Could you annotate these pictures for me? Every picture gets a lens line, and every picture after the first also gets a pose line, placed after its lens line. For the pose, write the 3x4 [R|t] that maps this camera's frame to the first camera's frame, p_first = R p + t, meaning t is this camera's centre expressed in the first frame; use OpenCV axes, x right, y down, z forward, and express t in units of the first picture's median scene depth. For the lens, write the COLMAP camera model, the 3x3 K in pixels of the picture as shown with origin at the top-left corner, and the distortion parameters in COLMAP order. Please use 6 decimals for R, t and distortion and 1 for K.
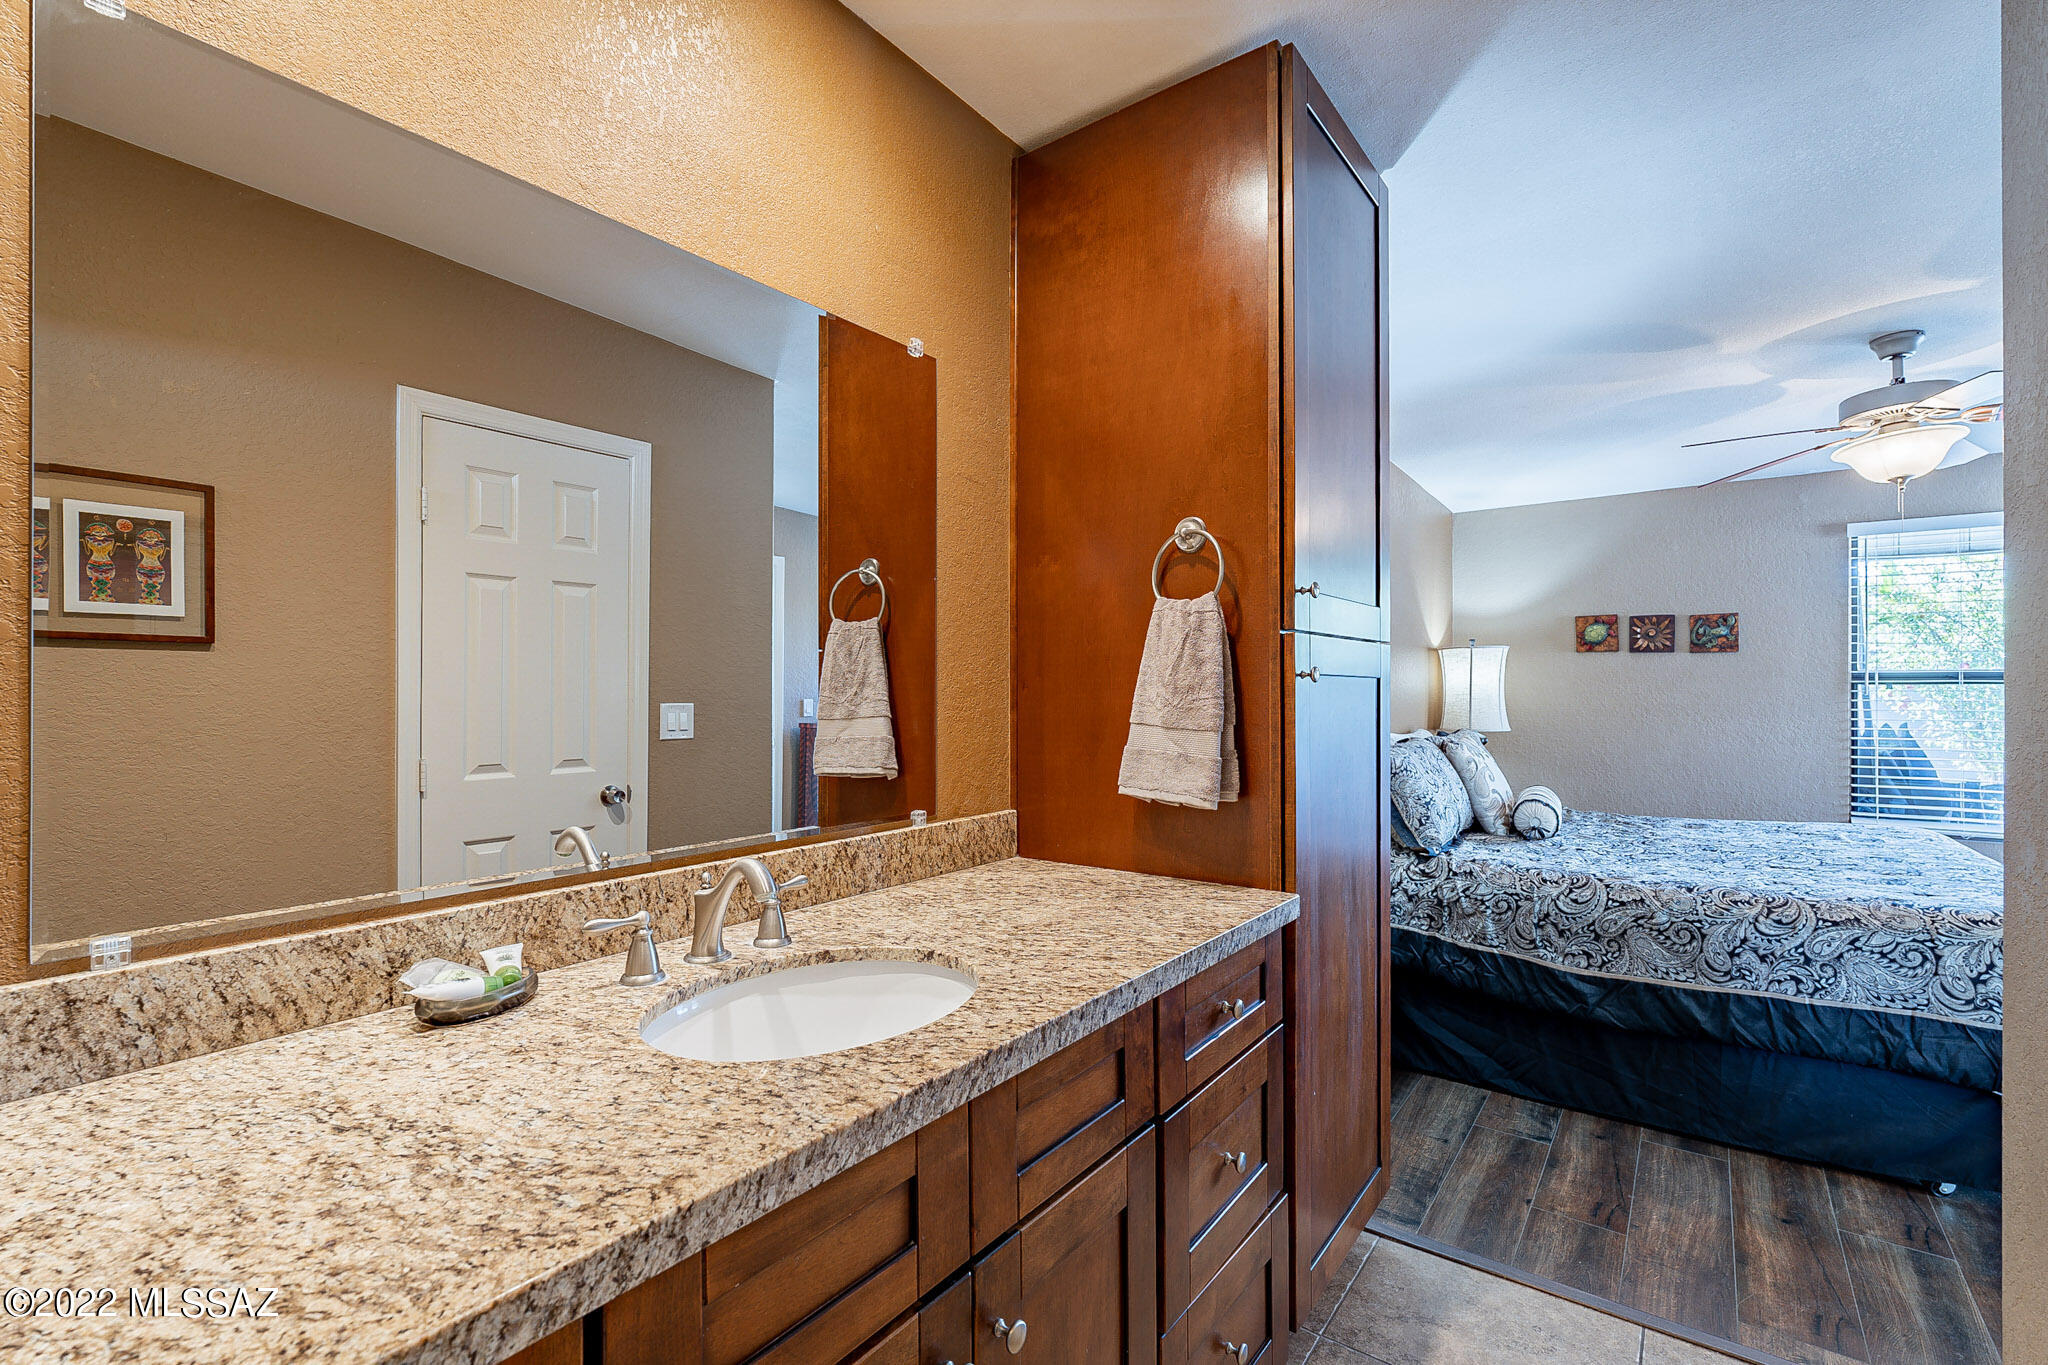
lens RADIAL K [[901.0, 0, 1022.4], [0, 901.0, 689.1], [0, 0, 1]] dist [-0.004591, 0.000522]
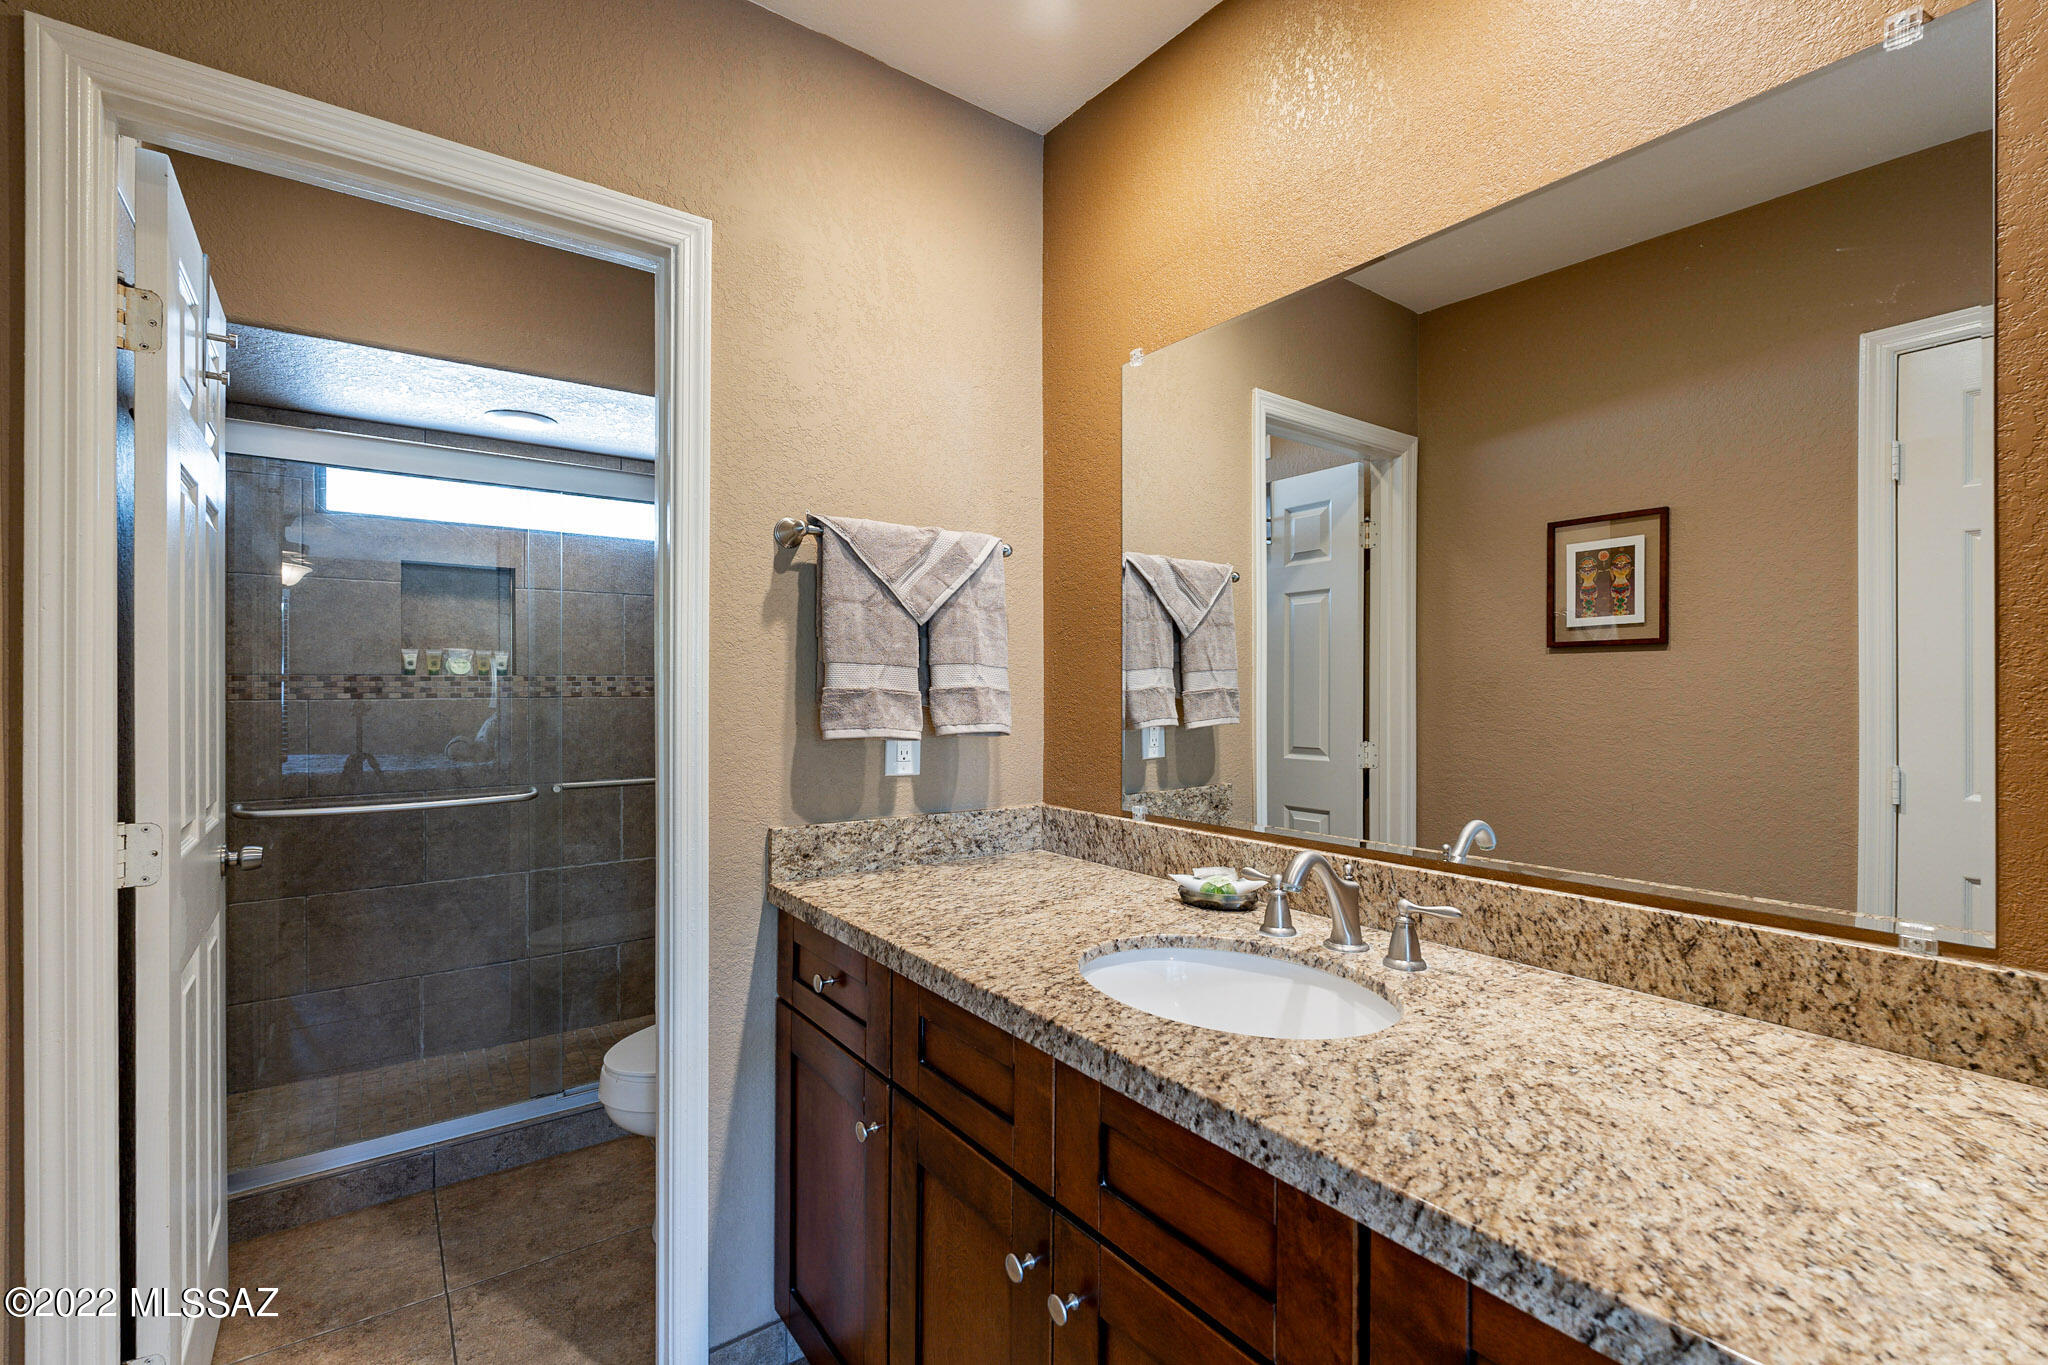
lens RADIAL K [[901.0, 0, 1024.1], [0, 901.0, 683.9], [0, 0, 1]] dist [-0.004591, 0.000522]
pose [[-0.288542, 0.001024, -0.957467, 0.879015], [0.005427, 0.999985, -0.000566, -0.007244], [0.957452, -0.005359, -0.288543, 1.104387]]
